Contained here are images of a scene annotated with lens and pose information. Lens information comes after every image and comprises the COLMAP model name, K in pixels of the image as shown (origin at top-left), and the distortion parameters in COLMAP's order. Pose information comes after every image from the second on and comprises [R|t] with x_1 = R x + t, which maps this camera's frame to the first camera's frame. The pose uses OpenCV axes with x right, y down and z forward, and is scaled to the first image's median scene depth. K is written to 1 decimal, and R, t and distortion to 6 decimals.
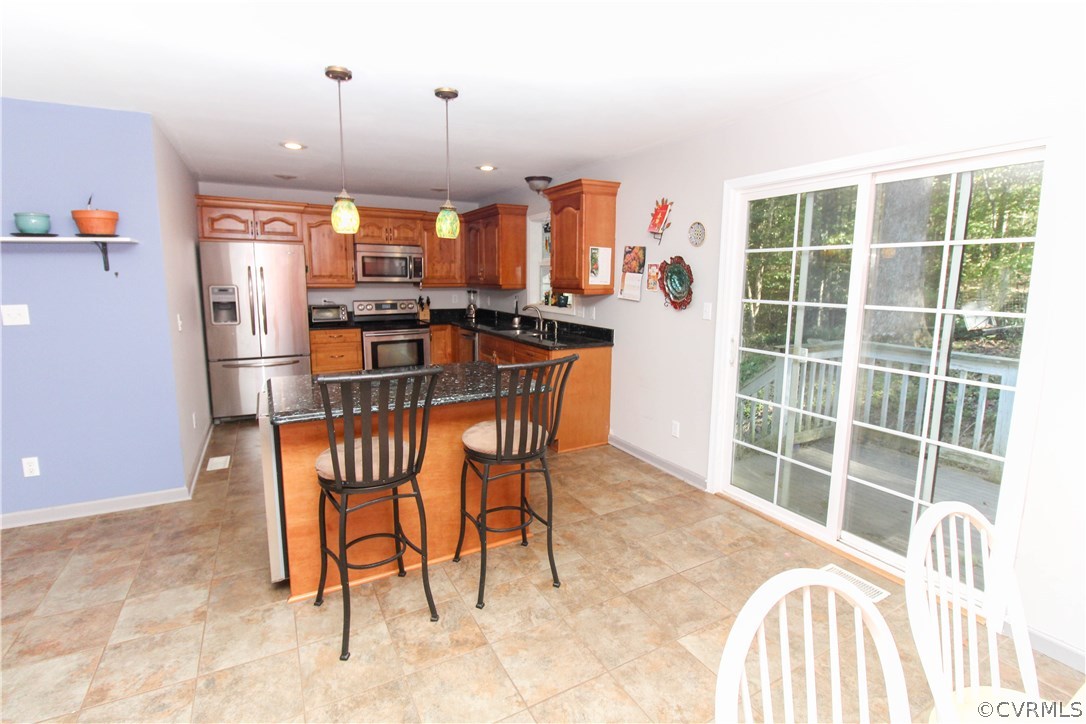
lens RADIAL K [[502.1, 0, 537.8], [0, 502.1, 355.9], [0, 0, 1]] dist [0.001062, 0.000118]
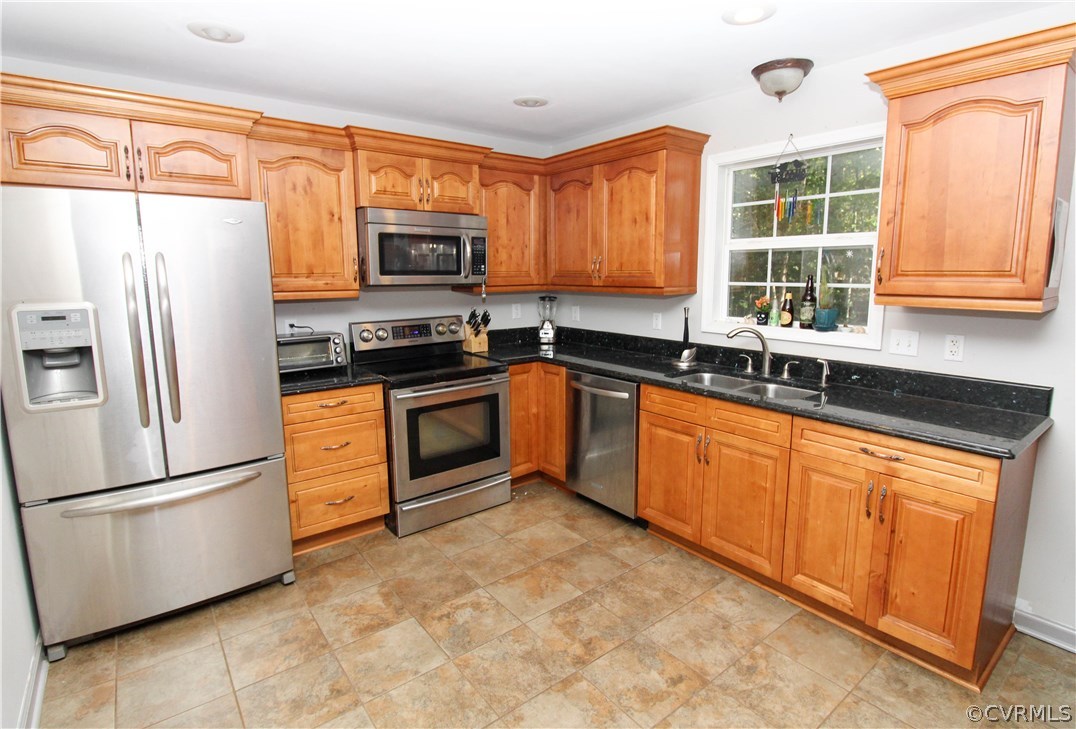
lens RADIAL K [[526.3, 0, 543.2], [0, 526.3, 359.0], [0, 0, 1]] dist [-0.017089, -0.000551]
pose [[0.985243, -0.037721, 0.166953, -0.282229], [0.036253, 0.999273, 0.011837, -0.077029], [-0.167278, -0.005610, 0.985894, 0.474242]]
